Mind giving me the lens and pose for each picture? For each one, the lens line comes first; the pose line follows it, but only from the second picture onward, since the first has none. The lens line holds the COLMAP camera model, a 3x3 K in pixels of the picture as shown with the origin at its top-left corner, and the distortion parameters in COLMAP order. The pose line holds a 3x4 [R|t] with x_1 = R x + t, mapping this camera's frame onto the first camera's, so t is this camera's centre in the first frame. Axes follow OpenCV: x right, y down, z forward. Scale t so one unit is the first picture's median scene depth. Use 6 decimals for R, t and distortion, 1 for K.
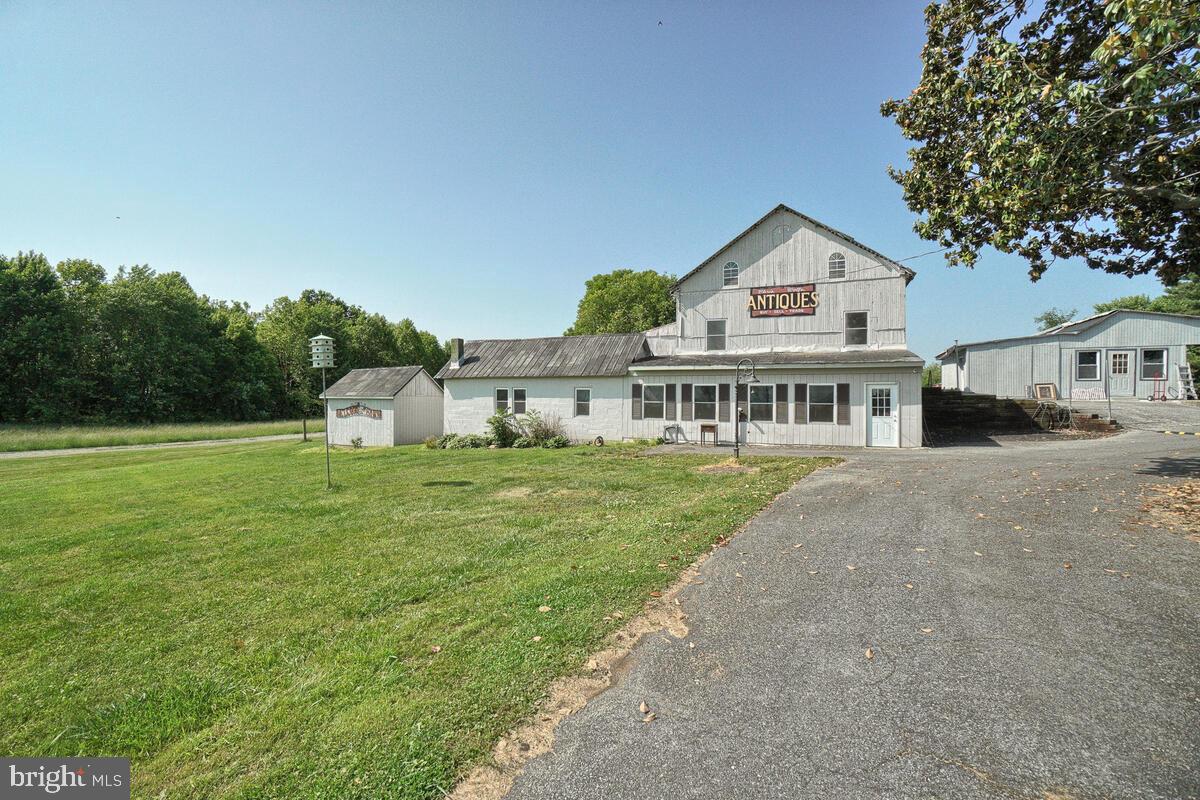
lens RADIAL K [[527.3, 0, 590.6], [0, 527.3, 398.5], [0, 0, 1]] dist [-0.054189, 0.020790]
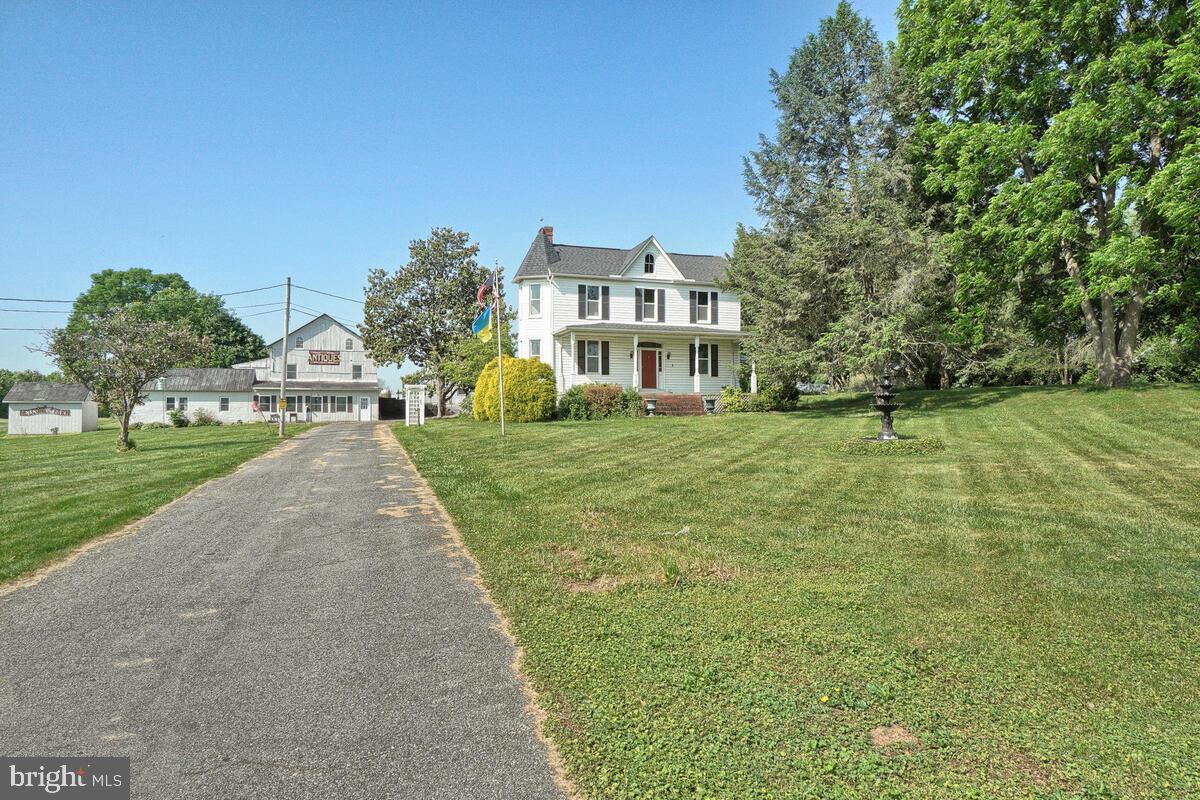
lens RADIAL K [[720.1, 0, 592.9], [0, 720.1, 402.7], [0, 0, 1]] dist [-0.021081, 0.035662]
pose [[0.740916, 0.002080, 0.671595, -0.823639], [0.003238, 0.999973, -0.006669, 0.024995], [-0.671590, 0.007116, 0.740889, -1.989960]]
